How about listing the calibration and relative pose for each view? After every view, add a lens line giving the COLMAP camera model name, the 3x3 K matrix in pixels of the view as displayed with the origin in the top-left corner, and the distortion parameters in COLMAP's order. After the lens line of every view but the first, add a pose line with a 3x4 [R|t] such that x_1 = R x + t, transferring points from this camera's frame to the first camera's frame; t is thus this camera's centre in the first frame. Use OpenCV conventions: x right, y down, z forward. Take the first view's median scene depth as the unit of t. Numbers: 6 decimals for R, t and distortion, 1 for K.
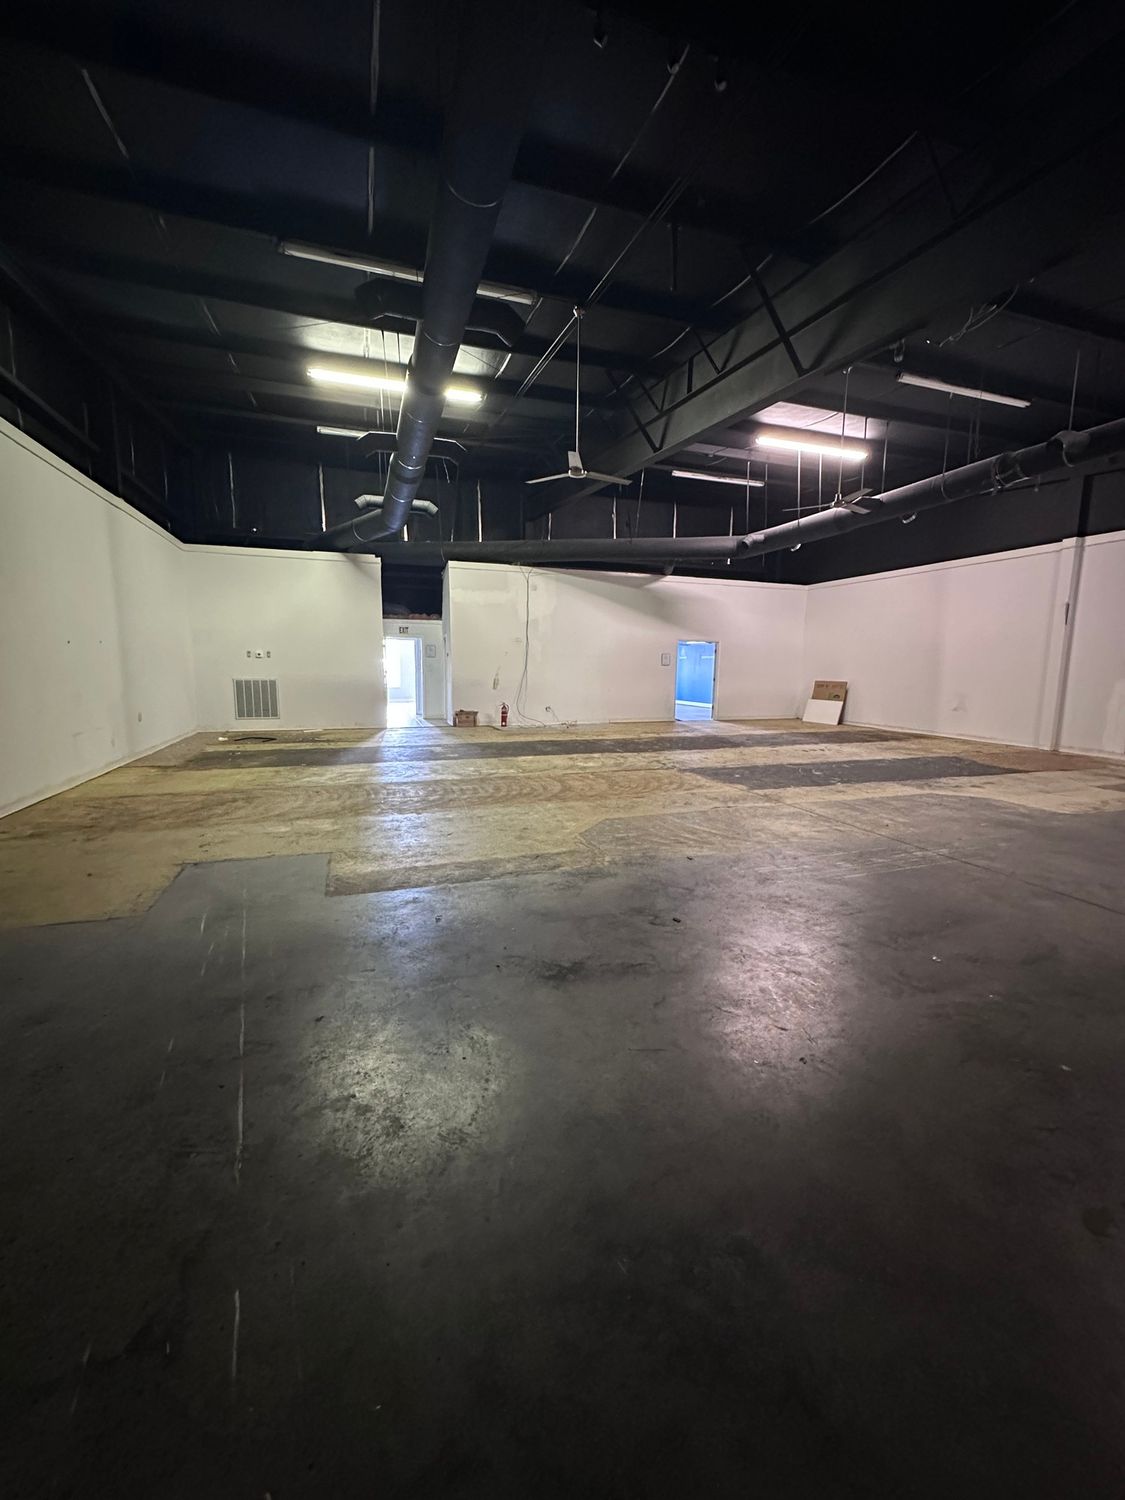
lens RADIAL K [[596.0, 0, 562.5], [0, 596.0, 750.0], [0, 0, 1]] dist [0.001711, 0.000136]
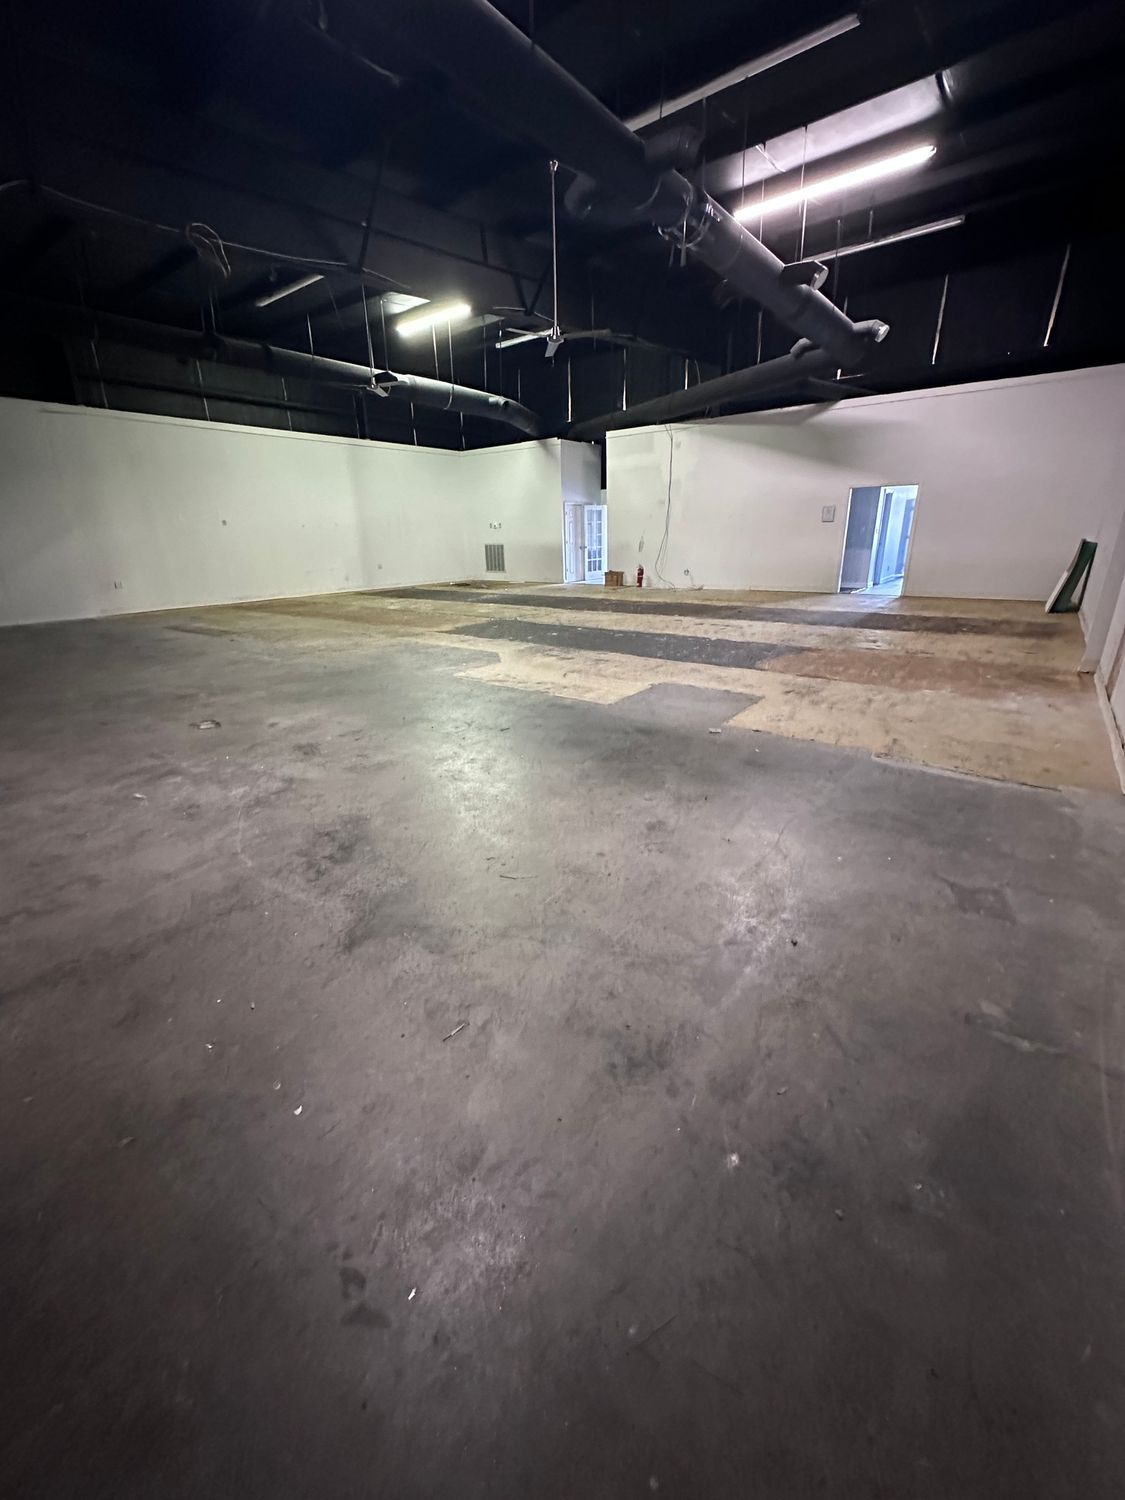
lens RADIAL K [[596.0, 0, 562.5], [0, 596.0, 750.0], [0, 0, 1]] dist [0.001711, 0.000136]
pose [[0.568544, 0.261307, -0.780049, 0.765916], [-0.086803, 0.961974, 0.258983, -0.022867], [0.818060, -0.079532, 0.569607, 0.233715]]
